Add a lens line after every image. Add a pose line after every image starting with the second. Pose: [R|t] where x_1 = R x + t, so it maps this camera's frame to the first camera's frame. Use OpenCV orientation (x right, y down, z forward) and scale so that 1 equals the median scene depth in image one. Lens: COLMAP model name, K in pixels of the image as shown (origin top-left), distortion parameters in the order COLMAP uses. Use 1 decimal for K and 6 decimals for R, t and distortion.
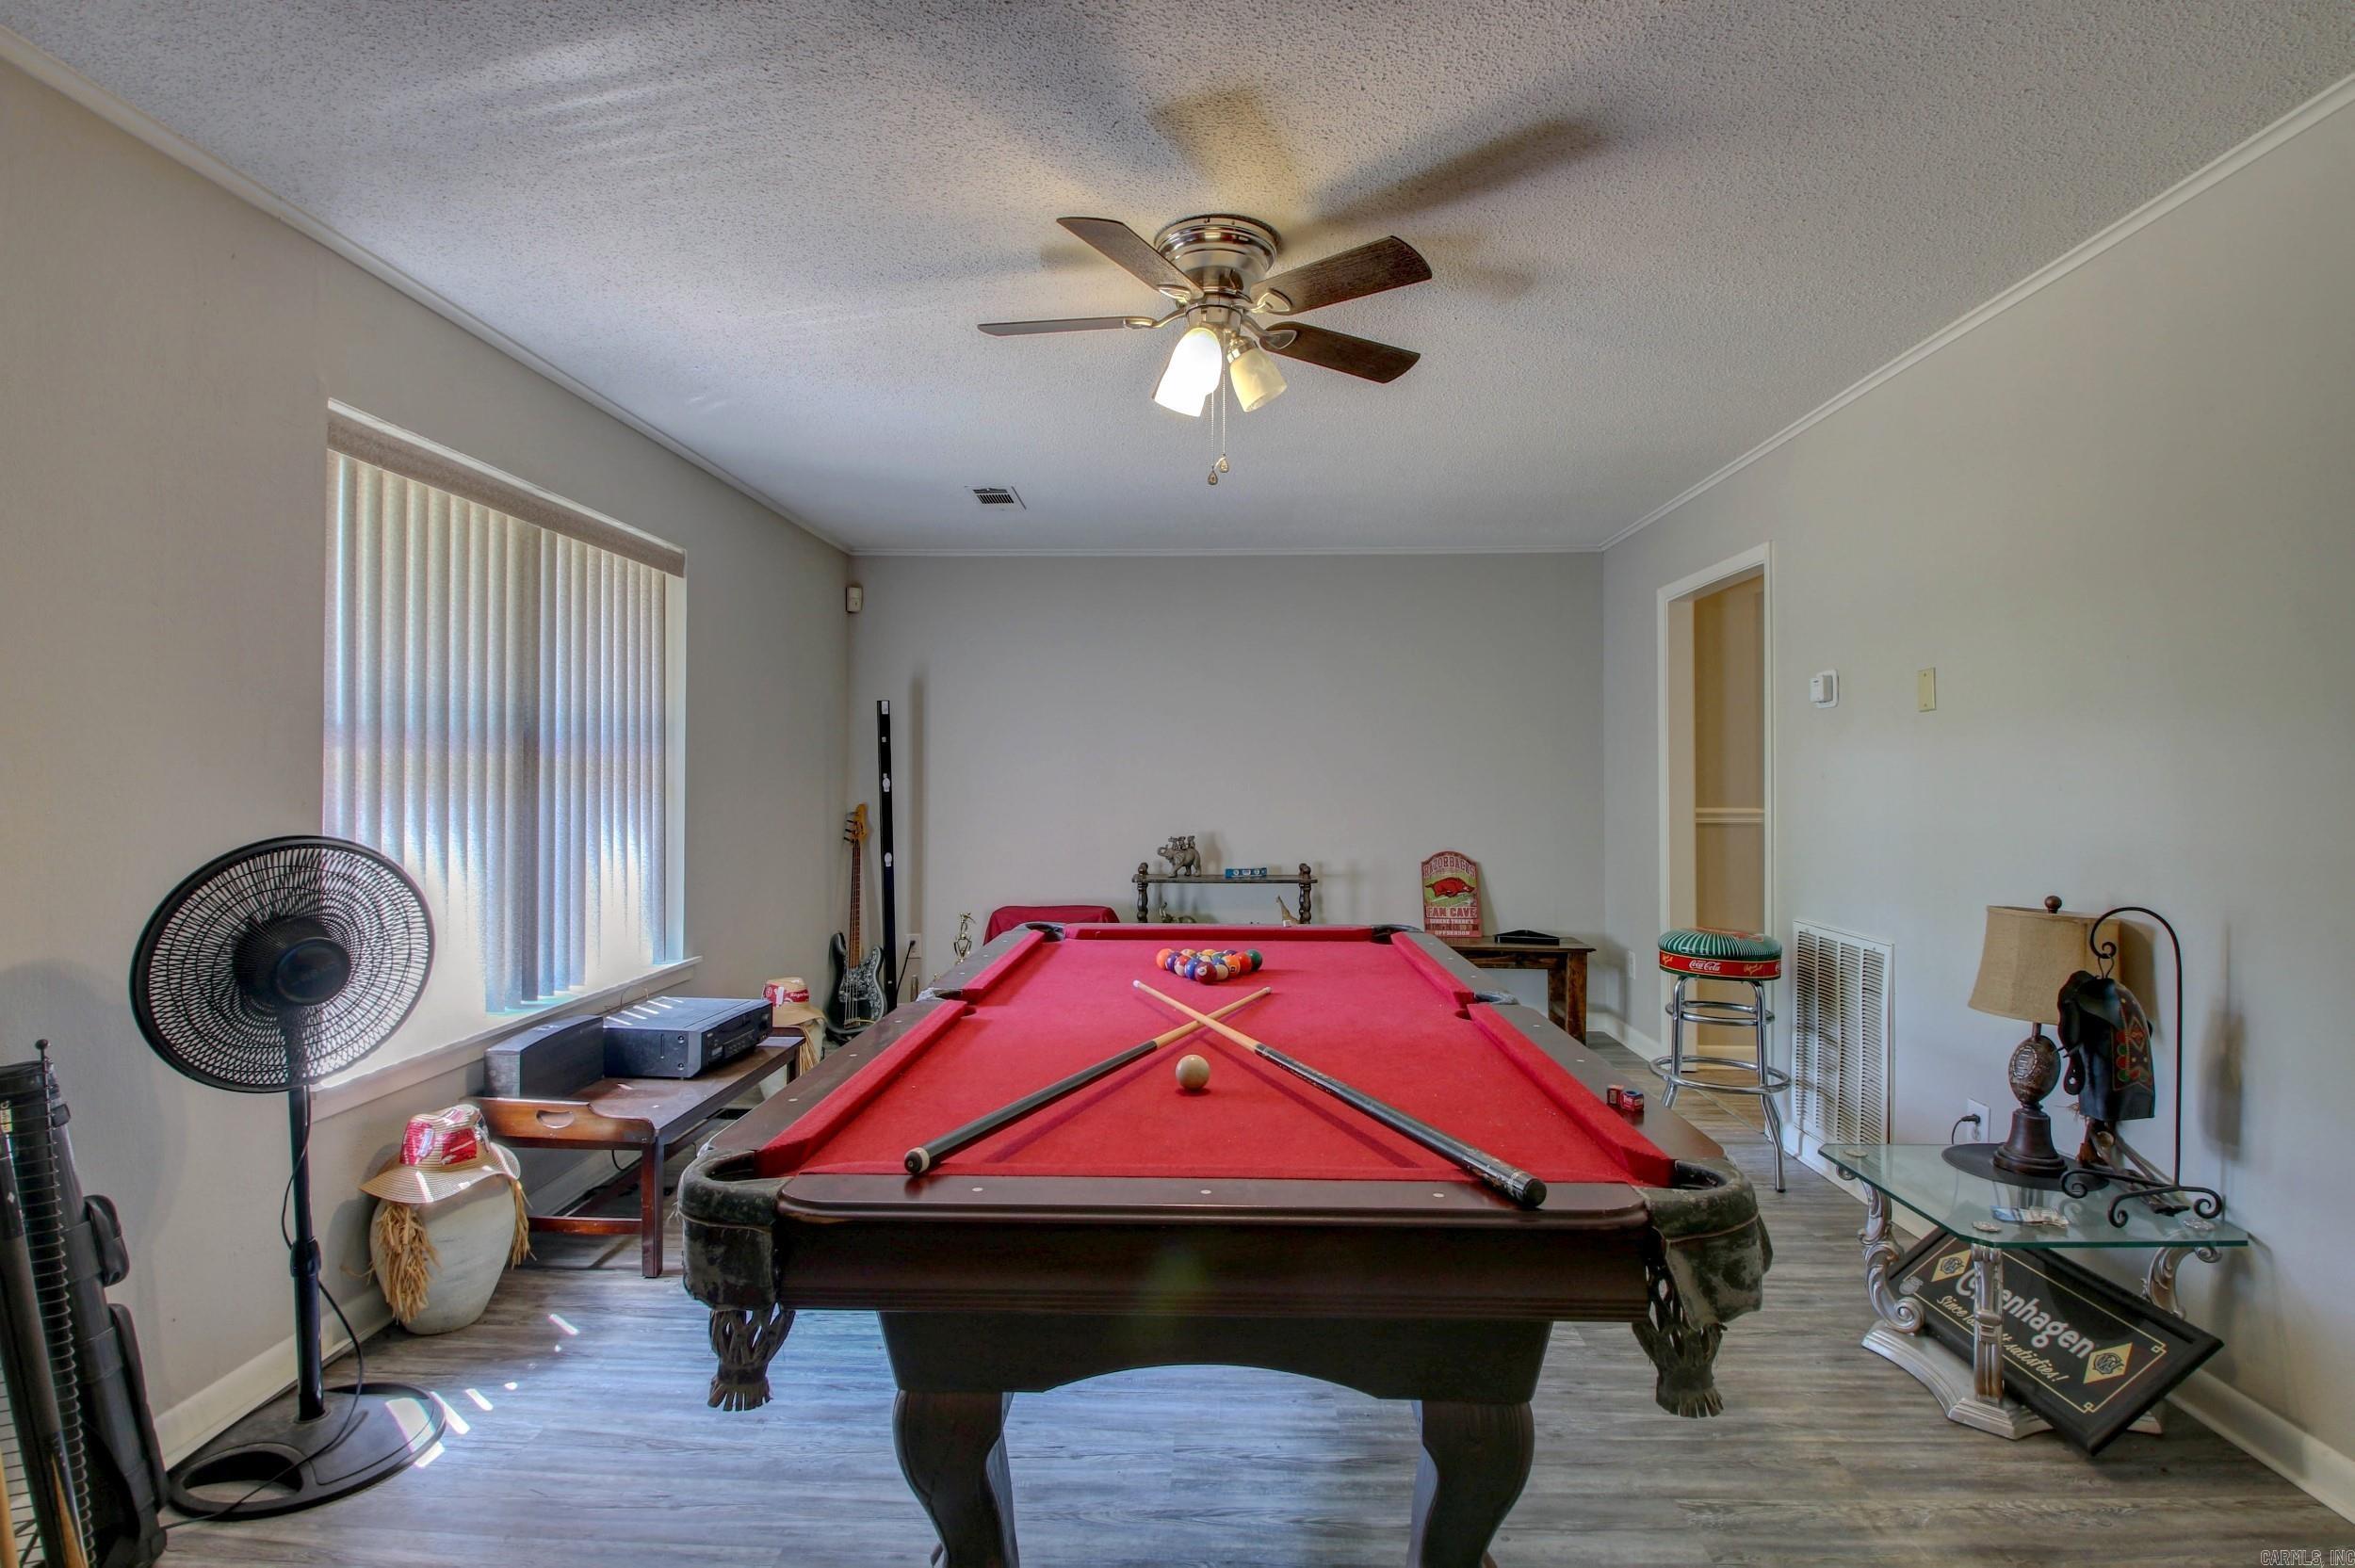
lens RADIAL K [[1099.4, 0, 1177.2], [0, 1099.4, 777.7], [0, 0, 1]] dist [0.017964, -0.025388]
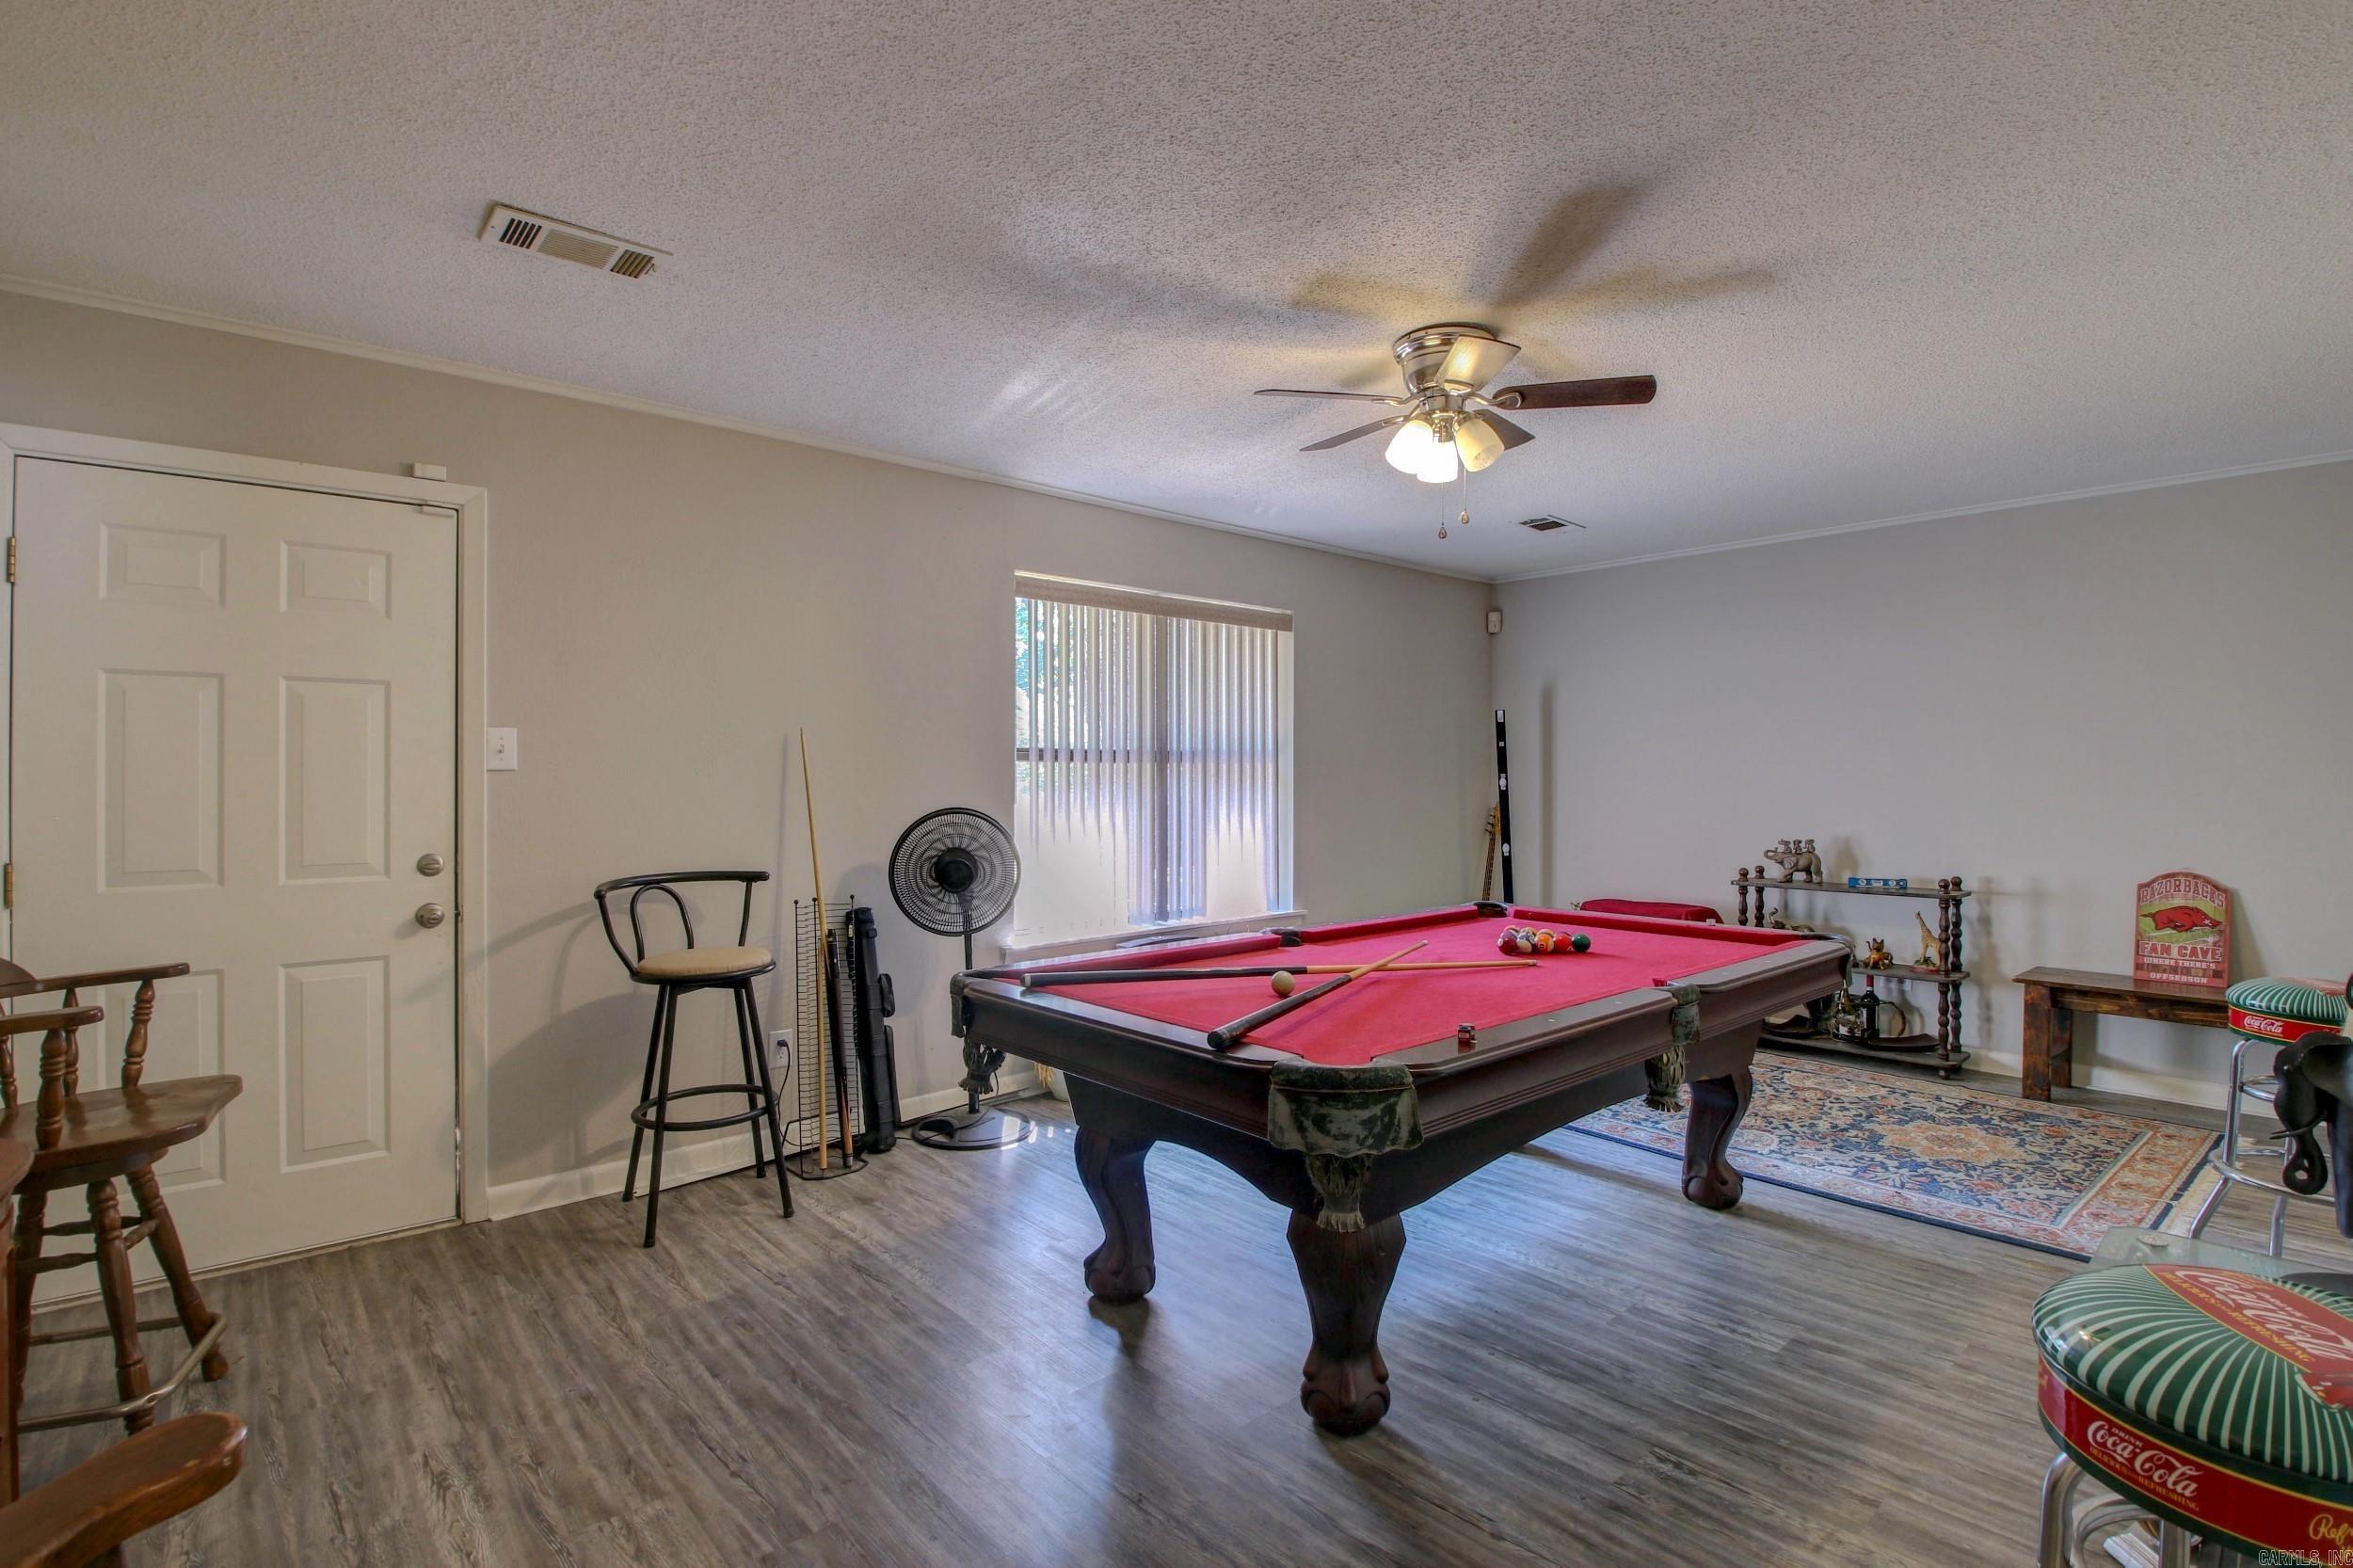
lens RADIAL K [[1098.6, 0, 1176.2], [0, 1098.6, 777.7], [0, 0, 1]] dist [0.017964, -0.025388]
pose [[0.687528, -0.004784, -0.726142, 0.566686], [0.004098, 0.999988, -0.002708, 0.001950], [0.726147, -0.001114, 0.687539, -0.047614]]
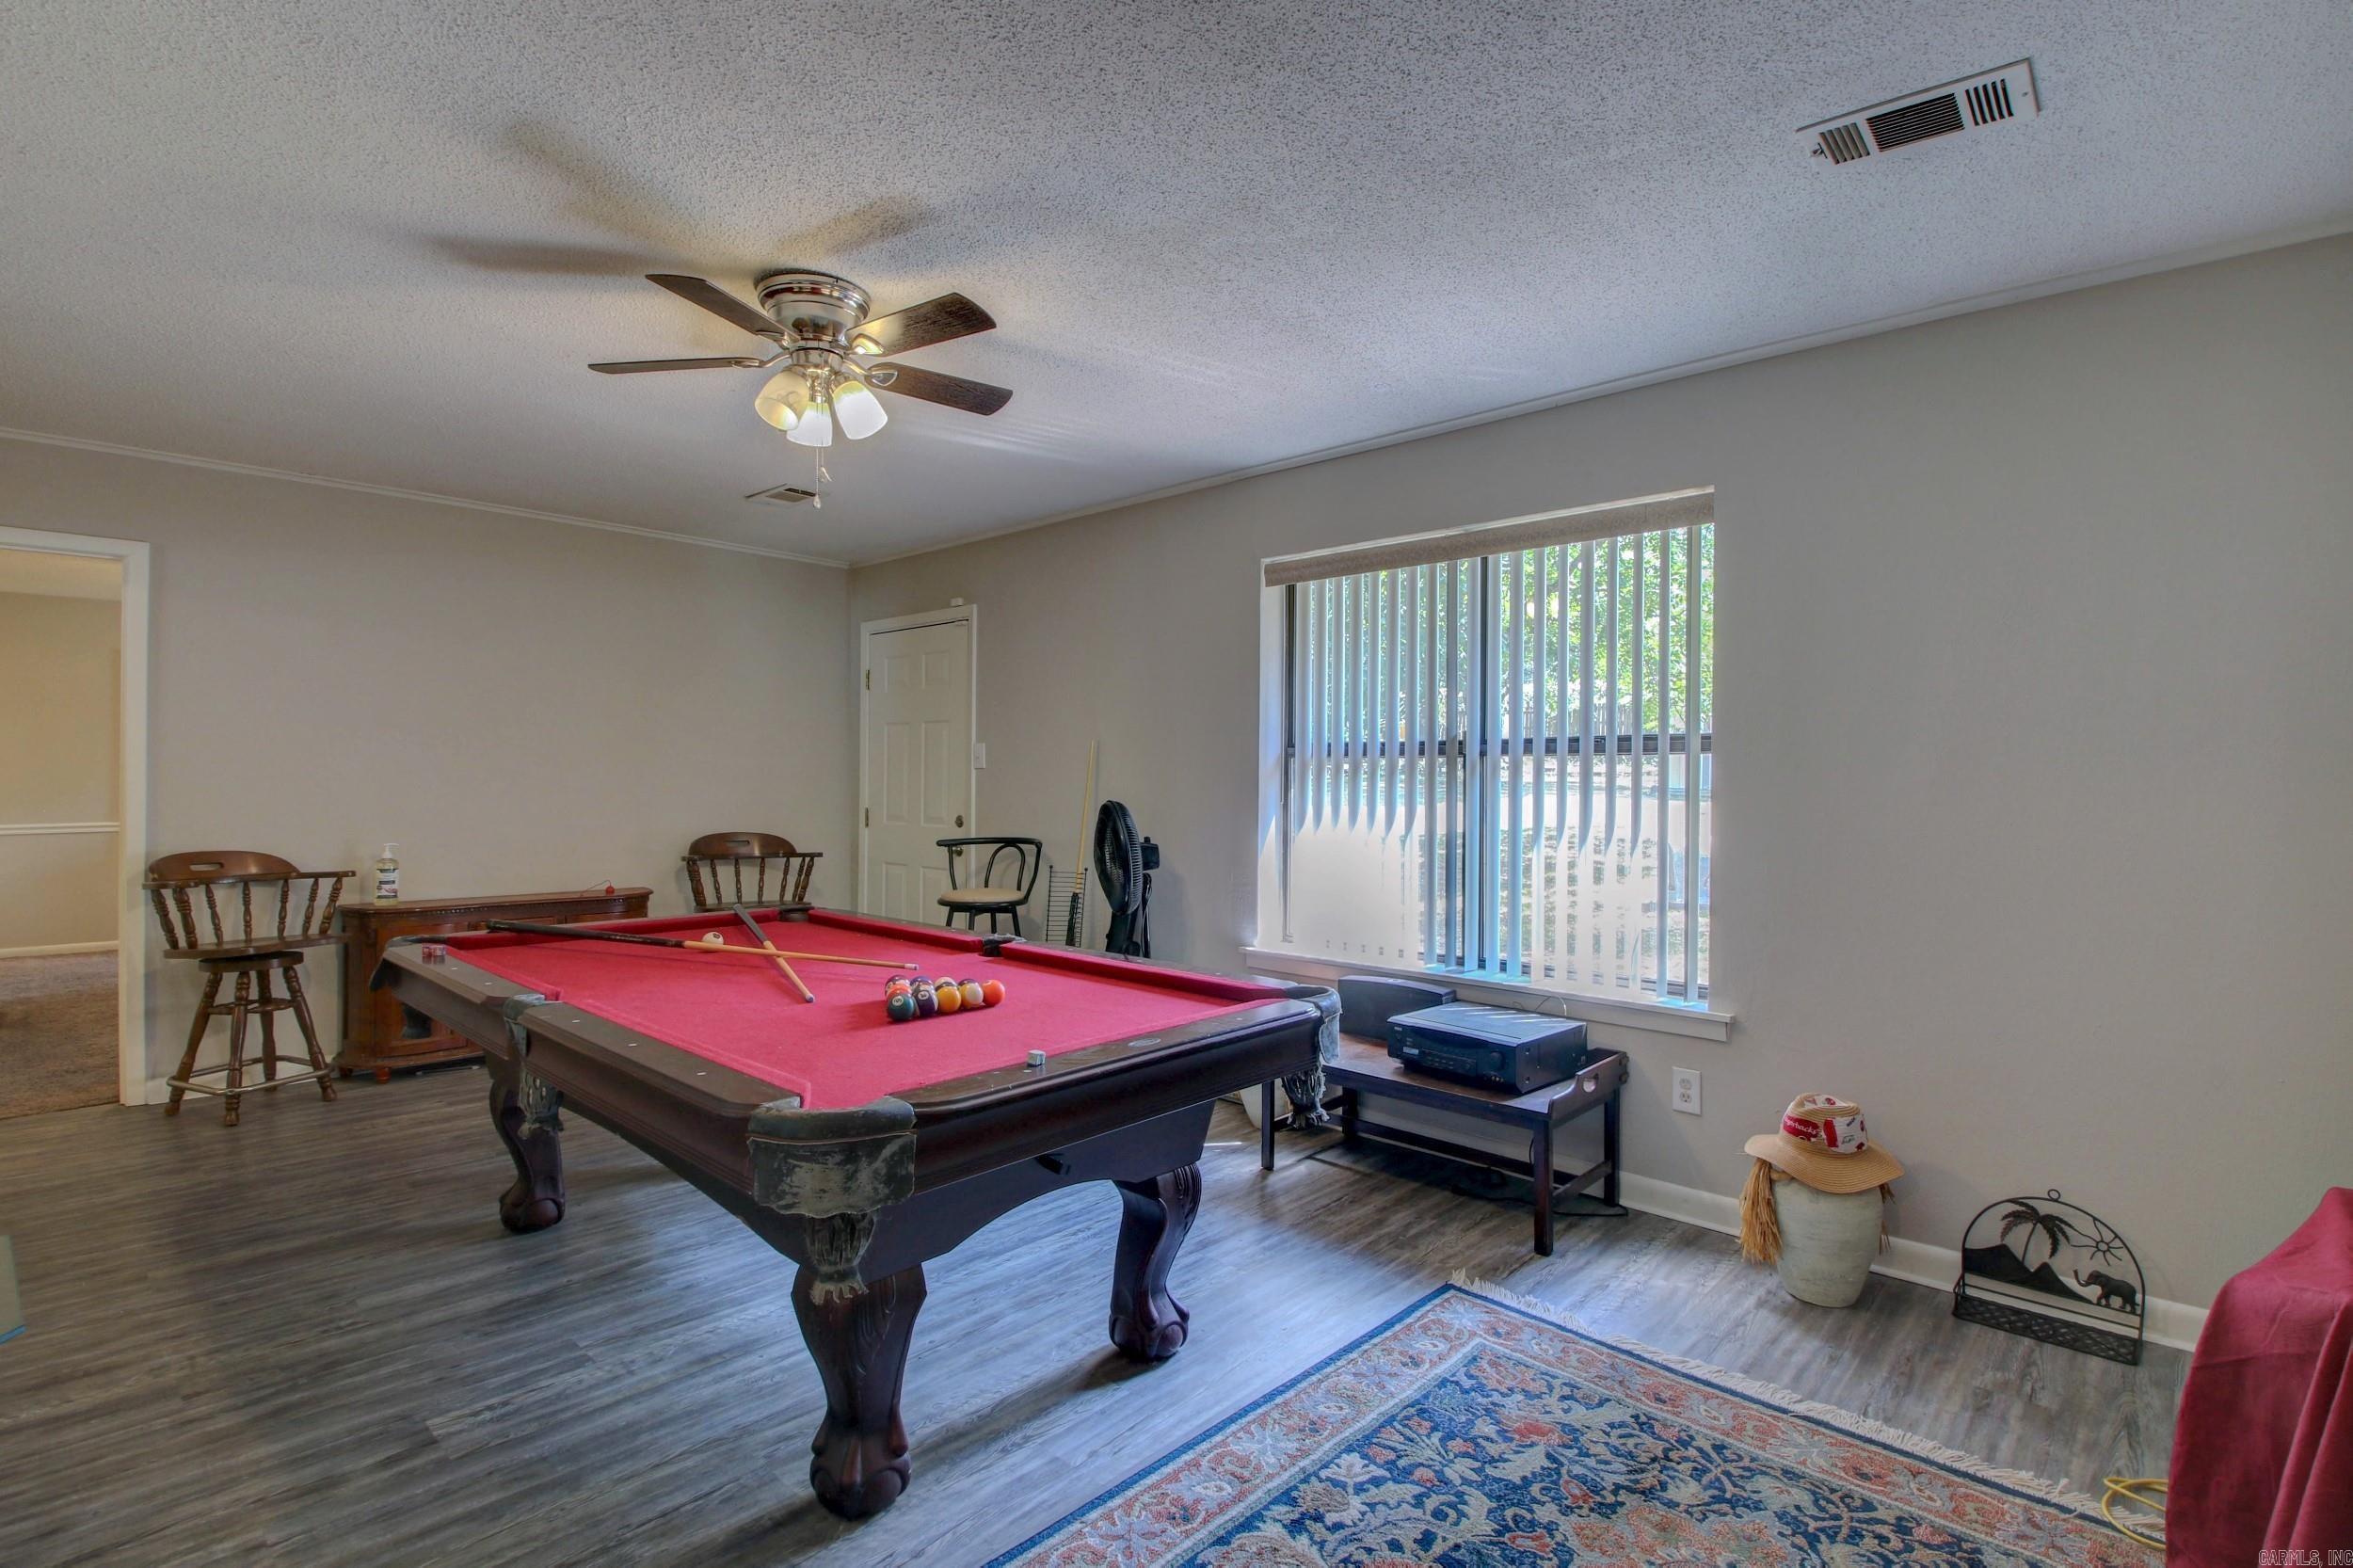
lens RADIAL K [[1098.6, 0, 1176.2], [0, 1098.6, 777.7], [0, 0, 1]] dist [0.017964, -0.025388]
pose [[-0.651572, -0.005646, -0.758565, 0.506111], [-0.007603, 0.999971, -0.000912, 0.004297], [0.758548, 0.005173, -0.651596, 1.586384]]
